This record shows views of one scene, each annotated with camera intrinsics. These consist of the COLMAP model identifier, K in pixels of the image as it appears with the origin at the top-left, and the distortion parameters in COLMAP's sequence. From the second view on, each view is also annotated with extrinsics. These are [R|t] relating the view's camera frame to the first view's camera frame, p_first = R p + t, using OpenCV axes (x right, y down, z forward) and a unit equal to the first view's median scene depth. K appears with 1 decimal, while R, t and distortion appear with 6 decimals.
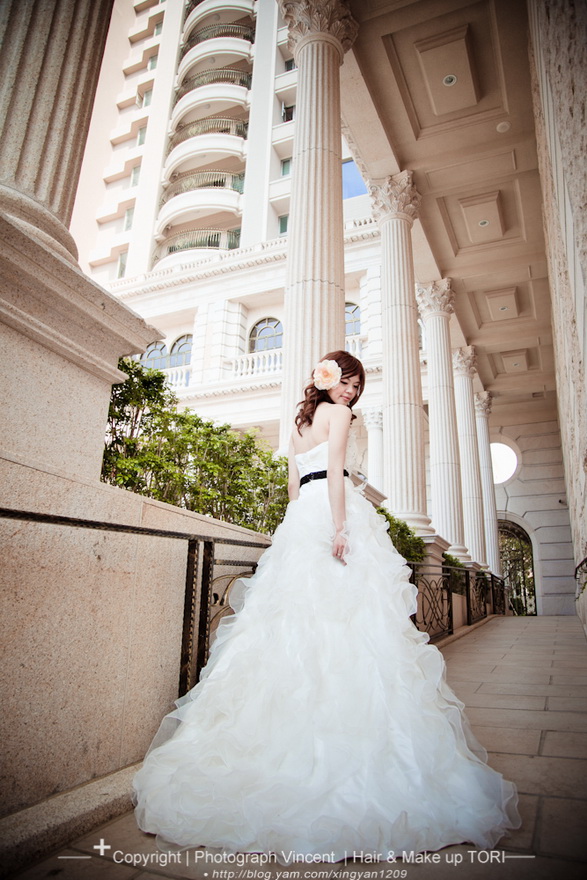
lens RADIAL K [[598.0, 0, 293.5], [0, 598.0, 440.0], [0, 0, 1]] dist [-0.098840, 0.000055]
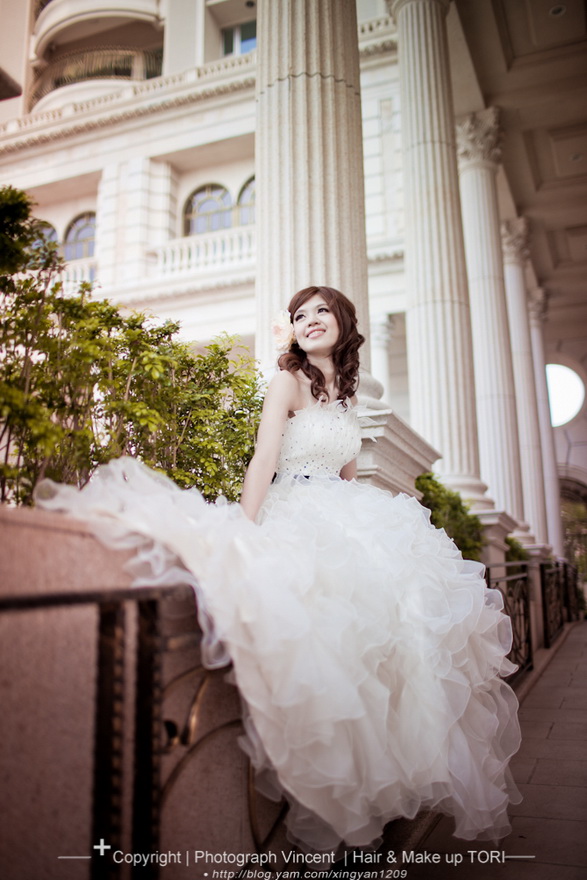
lens RADIAL K [[836.4, 0, 293.5], [0, 836.4, 440.0], [0, 0, 1]] dist [-0.026147, -0.005566]
pose [[0.998244, -0.025115, 0.053640, -0.031574], [0.020453, 0.996106, 0.085753, 0.007307], [-0.055585, -0.084505, 0.994871, 0.192413]]
